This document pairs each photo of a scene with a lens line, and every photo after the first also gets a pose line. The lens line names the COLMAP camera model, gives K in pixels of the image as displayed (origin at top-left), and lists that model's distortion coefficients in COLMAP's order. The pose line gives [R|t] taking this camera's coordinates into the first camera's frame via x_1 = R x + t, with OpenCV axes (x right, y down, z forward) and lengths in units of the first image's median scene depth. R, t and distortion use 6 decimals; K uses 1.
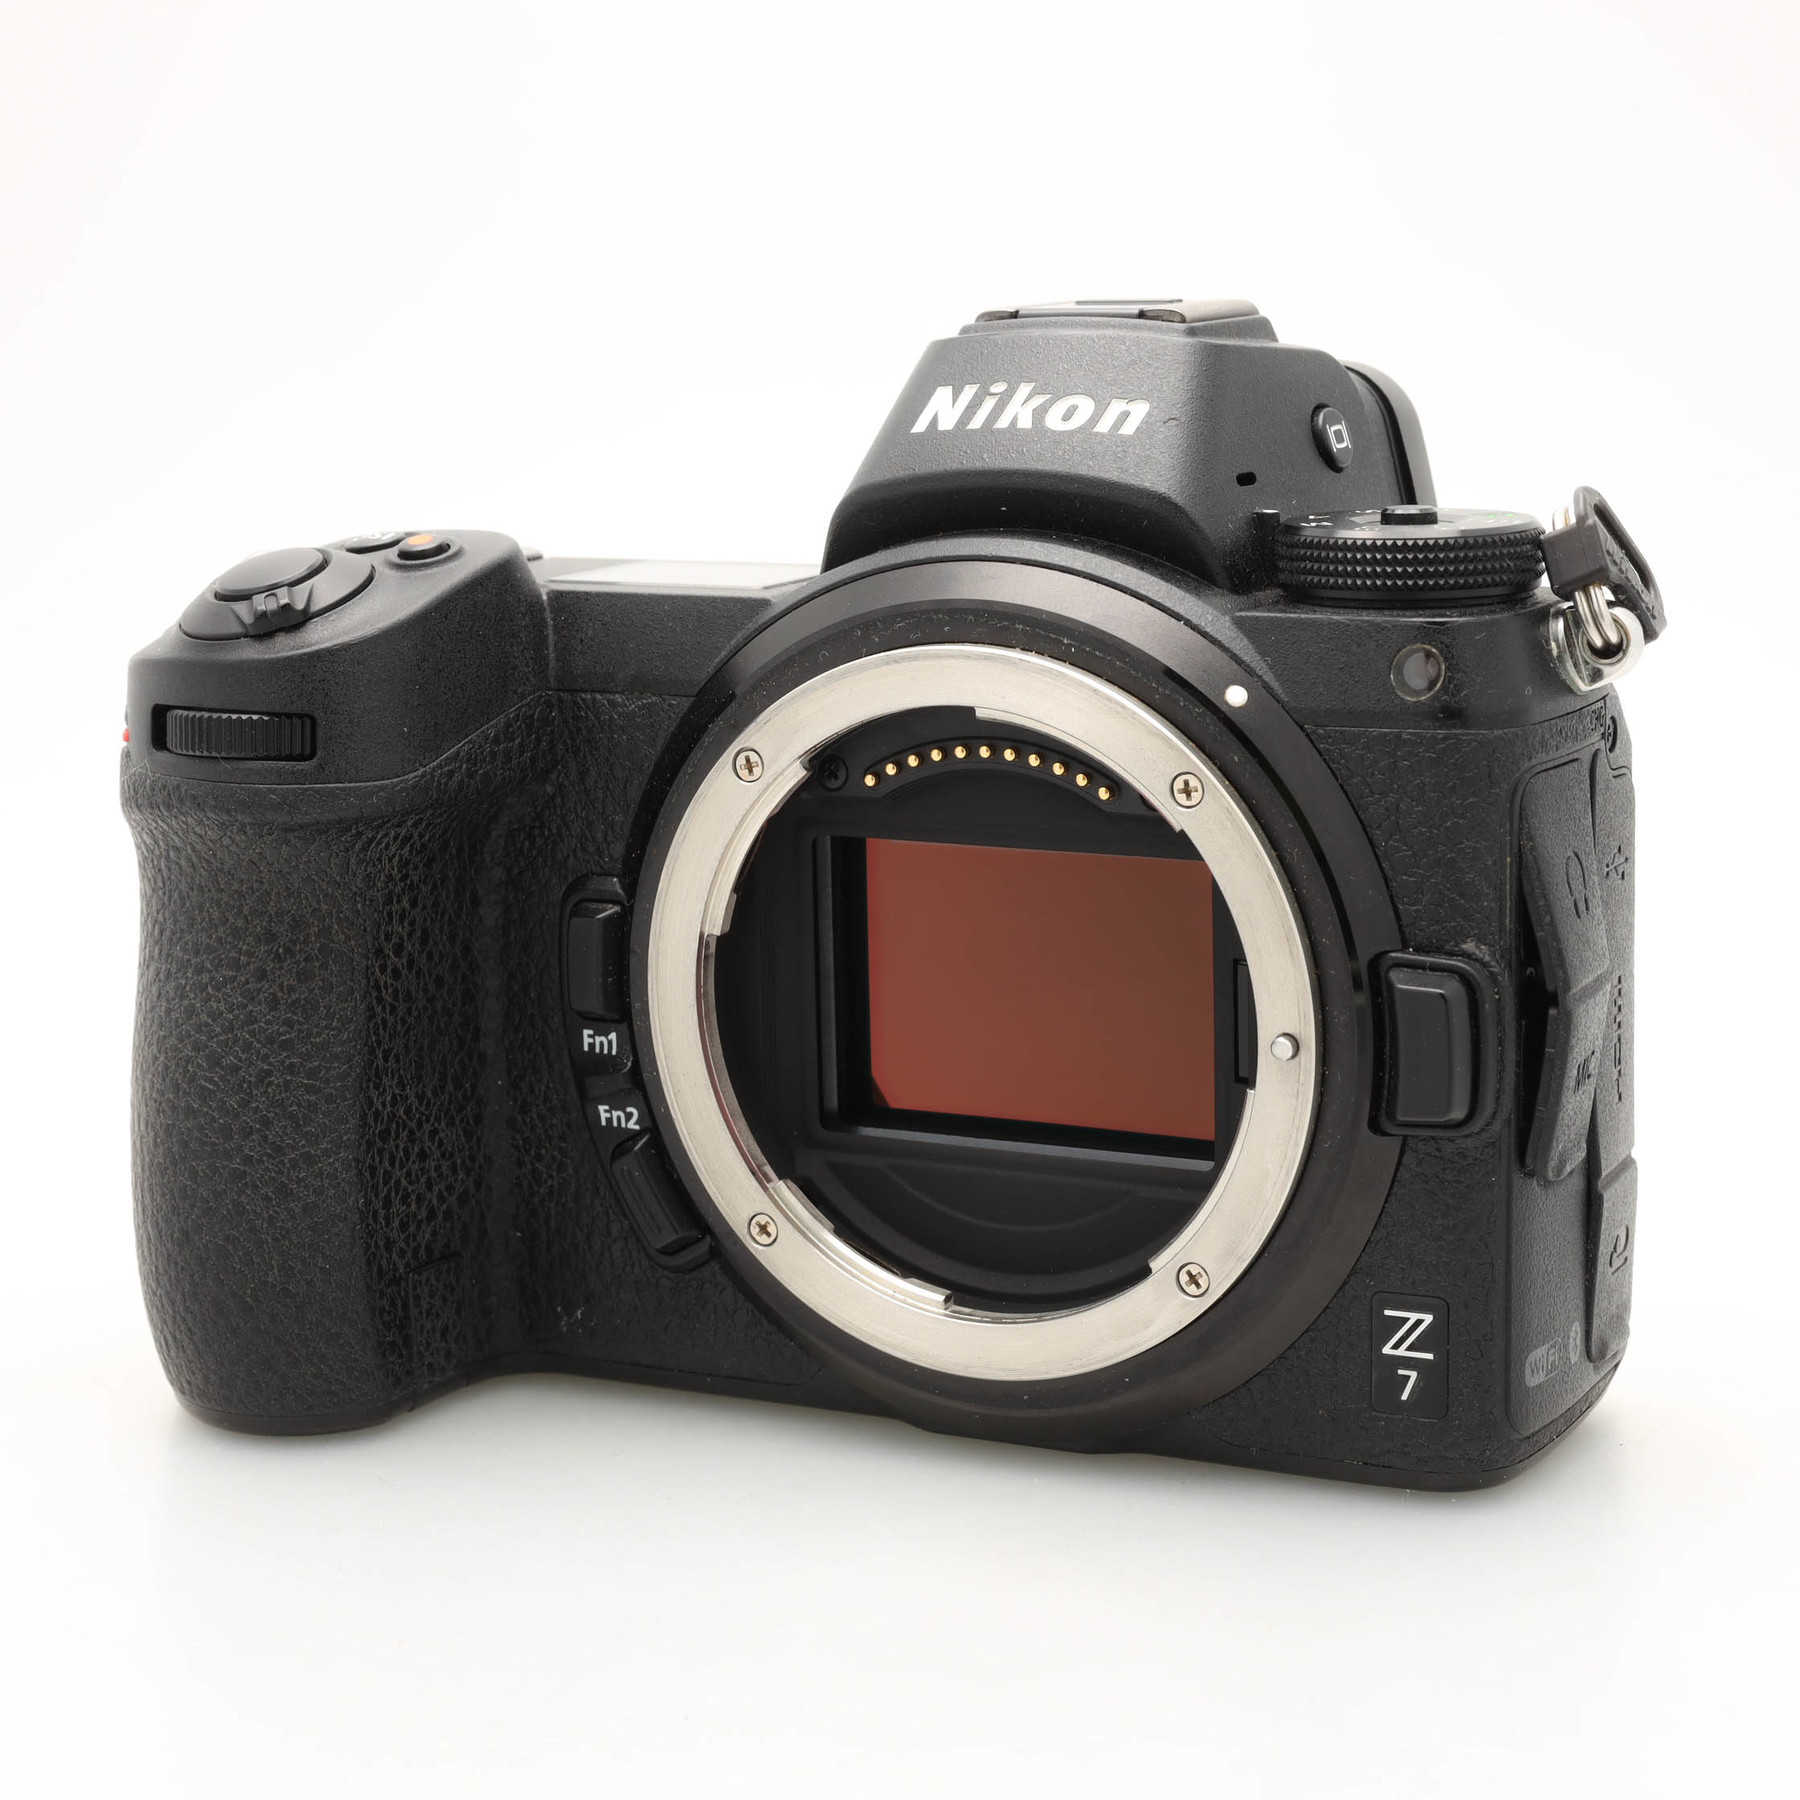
lens RADIAL K [[4214.6, 0, 903.8], [0, 4214.6, 895.8], [0, 0, 1]] dist [-0.005562, 0.000000]
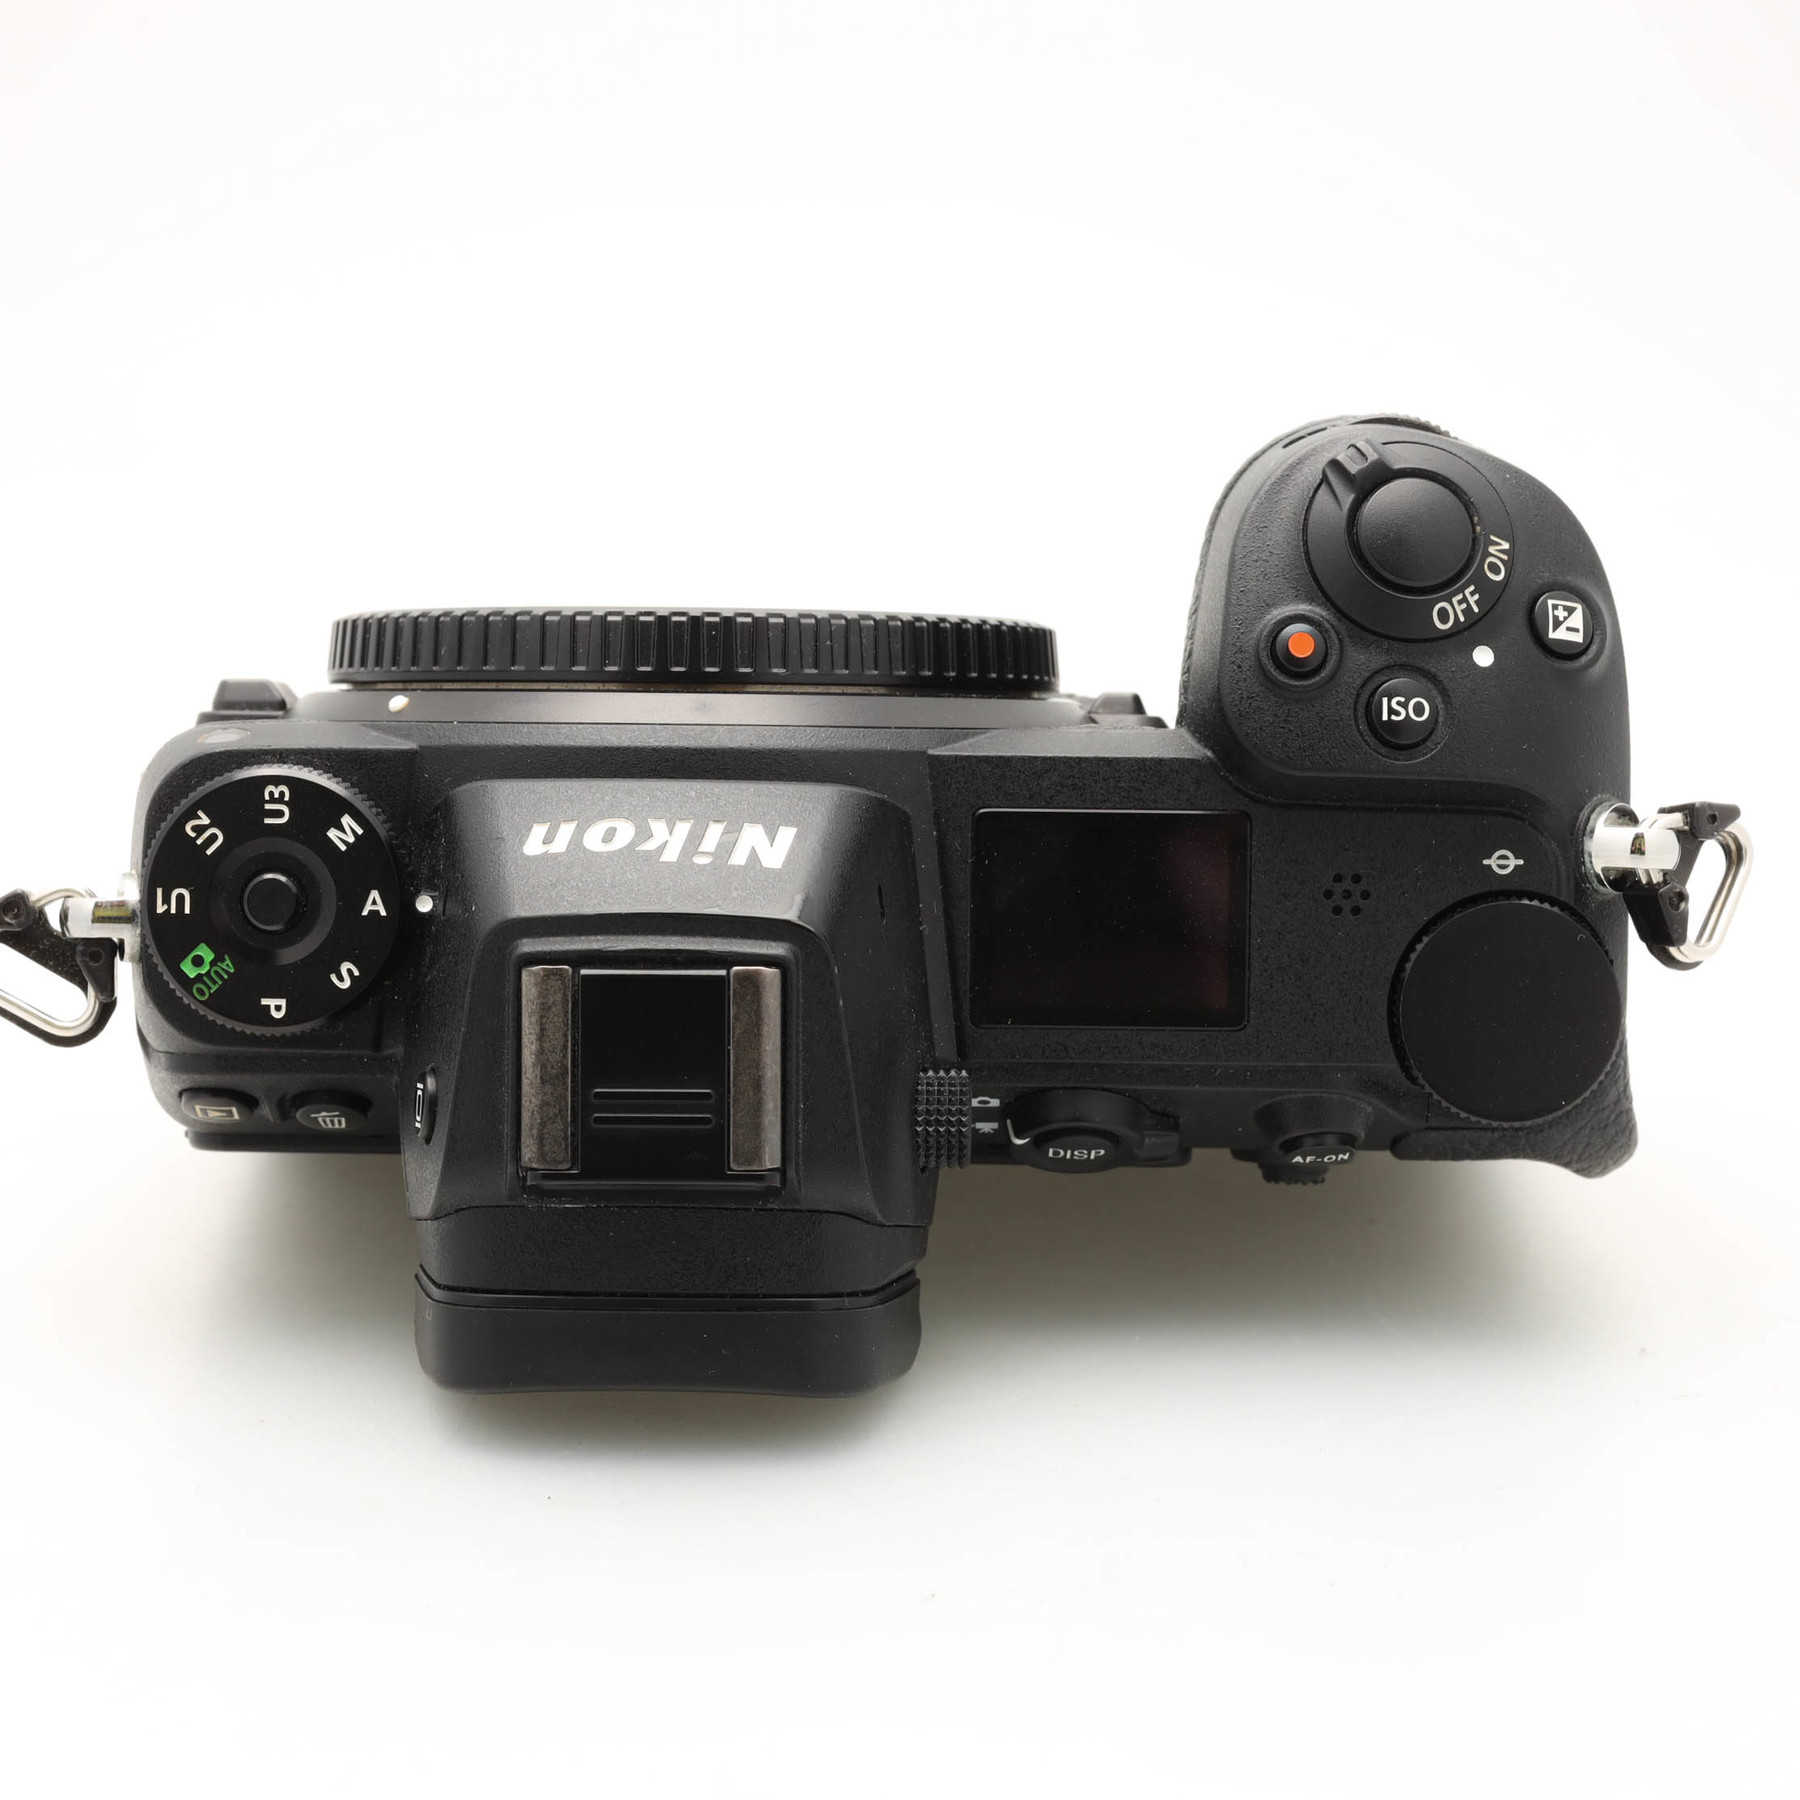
lens RADIAL K [[4214.6, 0, 898.2], [0, 4214.6, 901.0], [0, 0, 1]] dist [-0.005562, 0.000000]
pose [[-0.887345, 0.458933, 0.044701, -0.052564], [-0.054824, -0.201262, 0.978002, -1.025579], [0.457834, 0.865375, 0.203749, 0.834737]]
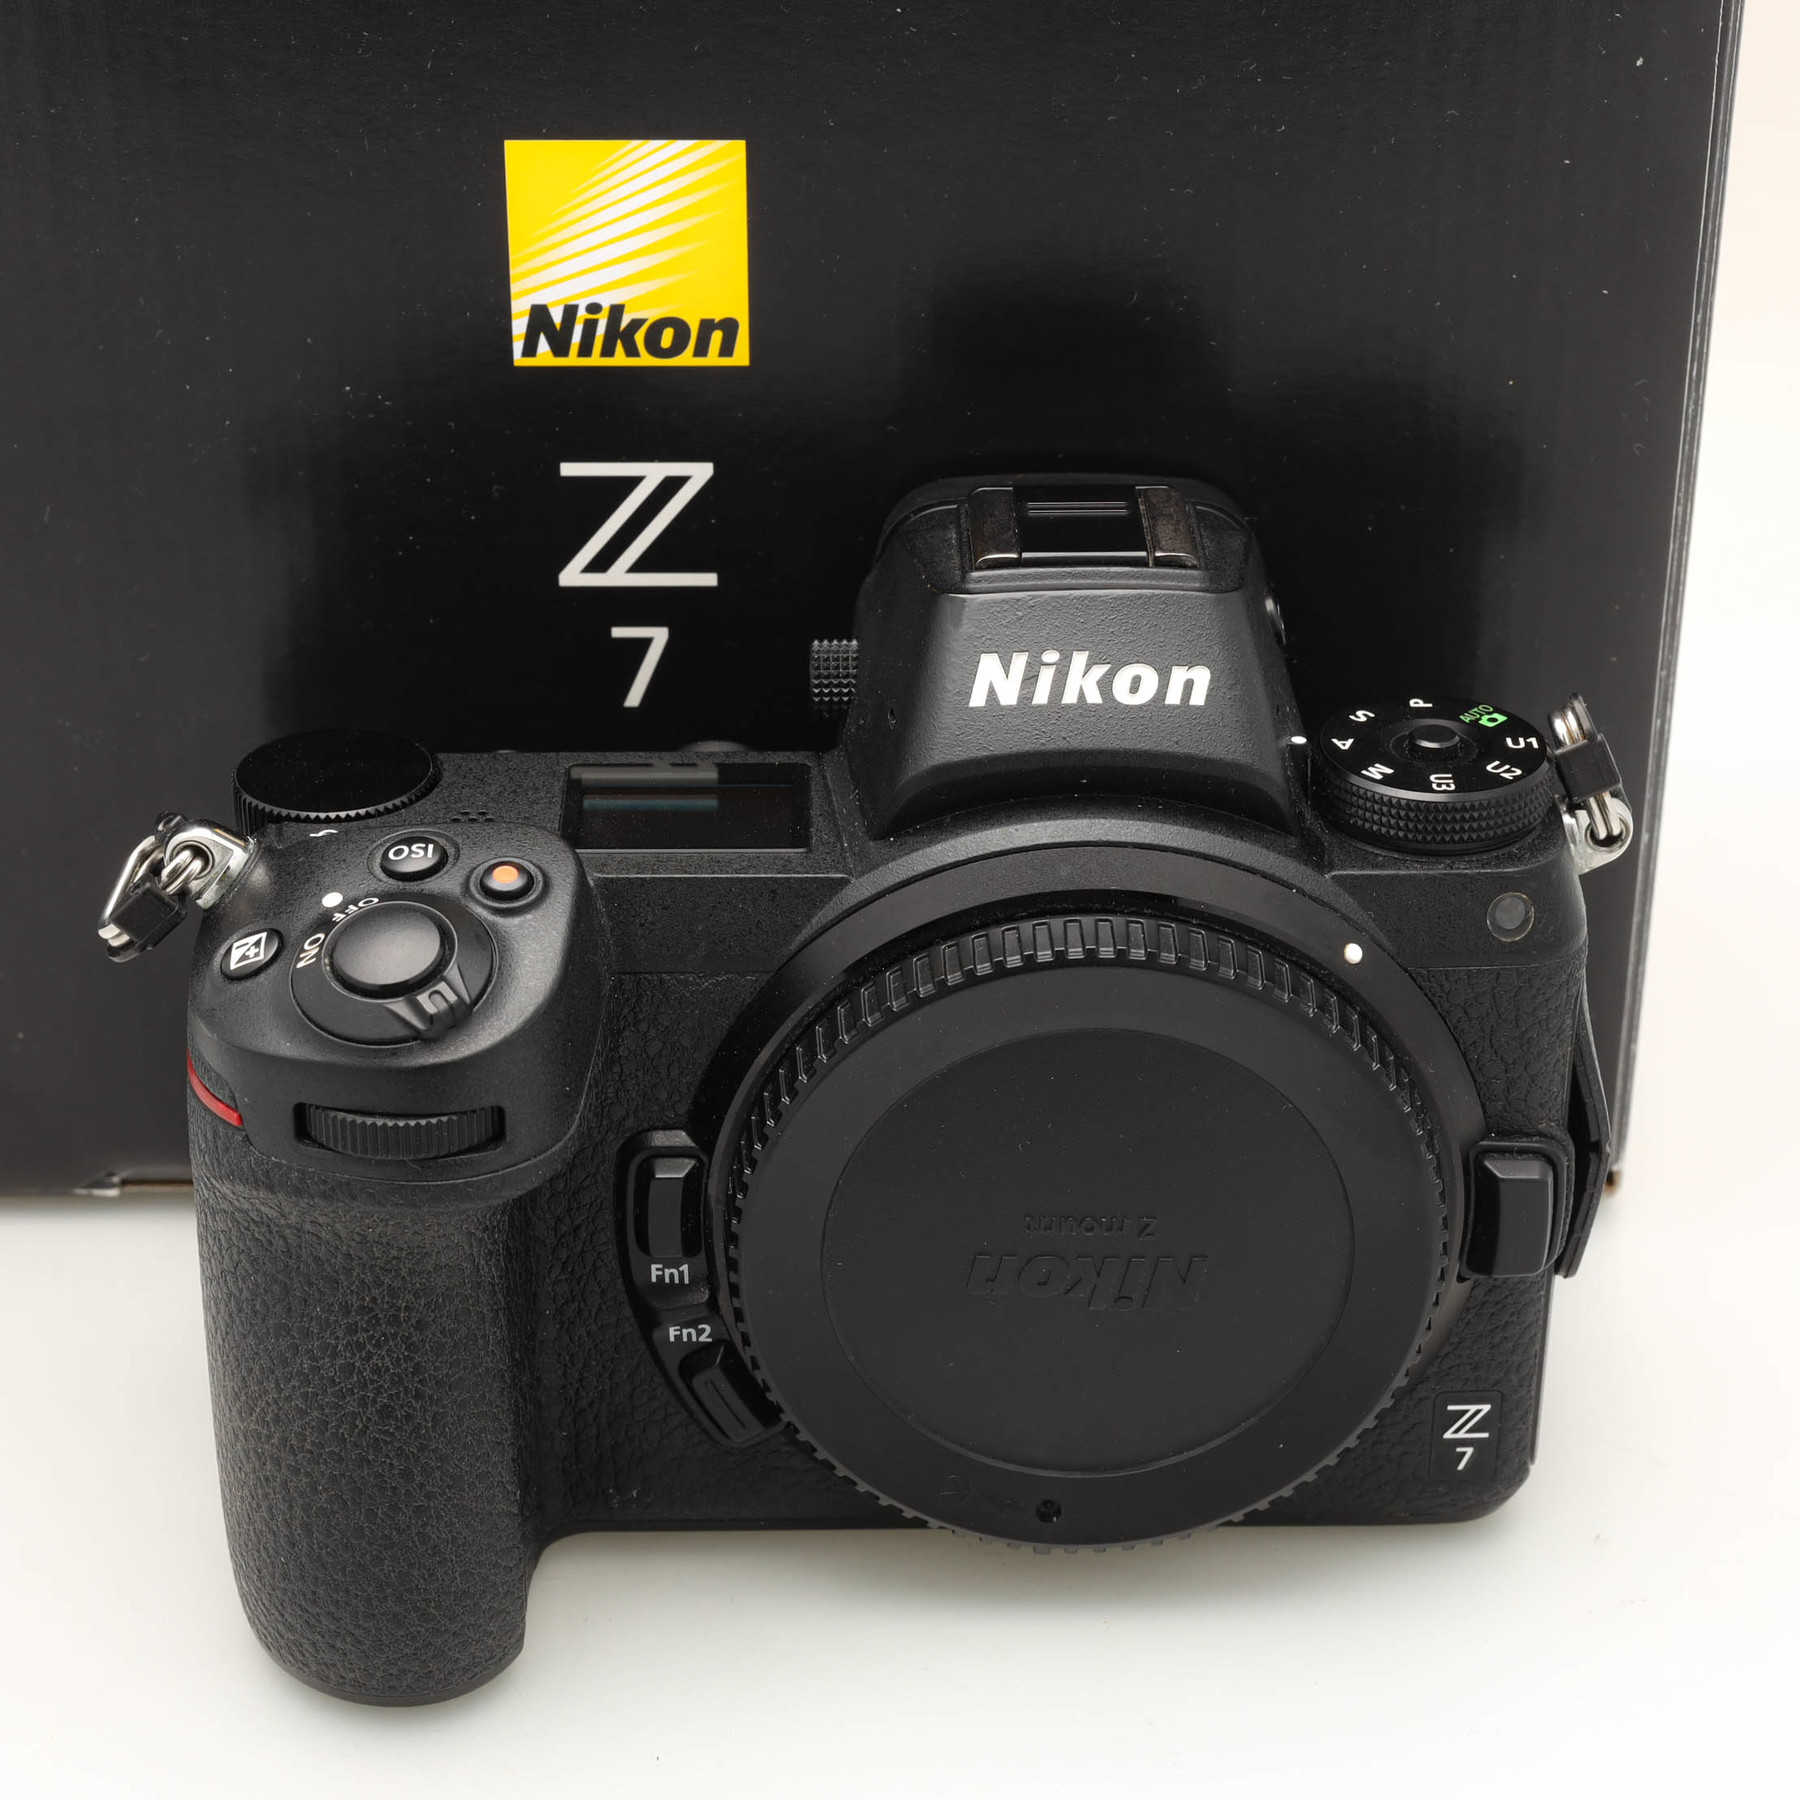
lens RADIAL K [[4214.6, 0, 897.8], [0, 4214.6, 904.9], [0, 0, 1]] dist [-0.005562, 0.000000]
pose [[0.873411, -0.205351, 0.441569, -0.484638], [0.062996, 0.946769, 0.315689, -0.393956], [-0.482891, -0.247909, 0.839855, 0.120630]]
